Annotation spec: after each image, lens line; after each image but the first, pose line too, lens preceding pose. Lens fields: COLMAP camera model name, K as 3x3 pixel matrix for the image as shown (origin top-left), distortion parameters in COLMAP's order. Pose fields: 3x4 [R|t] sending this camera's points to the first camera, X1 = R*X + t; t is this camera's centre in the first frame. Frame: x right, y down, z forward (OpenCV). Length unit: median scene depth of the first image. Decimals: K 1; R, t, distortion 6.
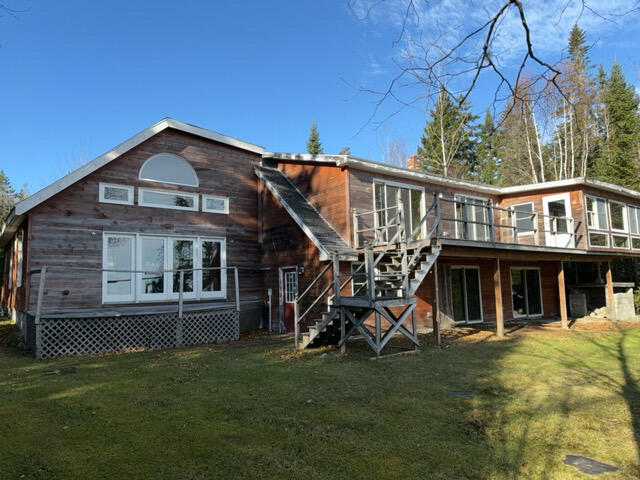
lens RADIAL K [[453.2, 0, 321.4], [0, 453.2, 239.2], [0, 0, 1]] dist [0.076248, -0.086858]
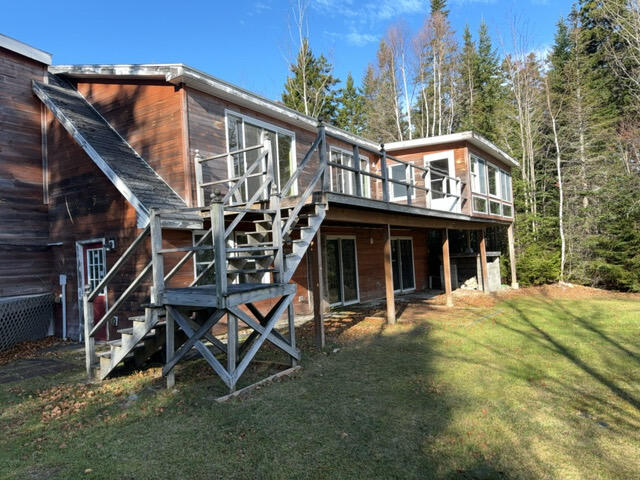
lens RADIAL K [[453.2, 0, 321.9], [0, 453.2, 238.0], [0, 0, 1]] dist [0.076248, -0.086858]
pose [[0.951388, -0.013779, 0.307687, 0.036807], [-0.002685, 0.998590, 0.053023, 0.022525], [-0.307983, -0.051272, 0.950009, 0.278946]]
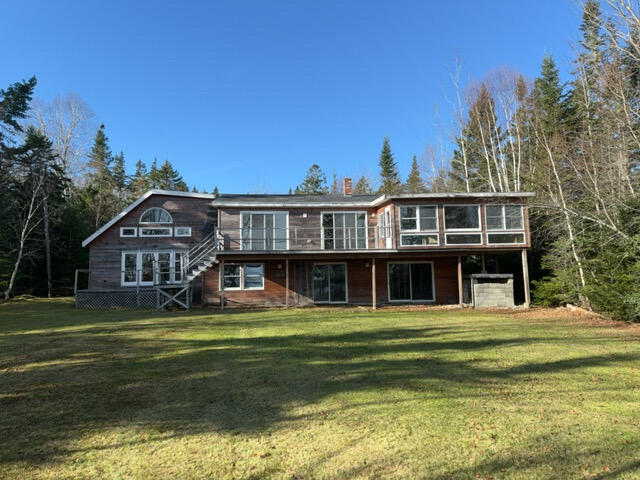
lens RADIAL K [[453.2, 0, 321.0], [0, 453.2, 238.3], [0, 0, 1]] dist [0.076248, -0.086858]
pose [[0.849055, -0.048380, -0.526084, 1.177465], [0.056131, 0.998423, -0.001225, -0.019426], [0.525313, -0.028489, 0.850432, -0.229903]]
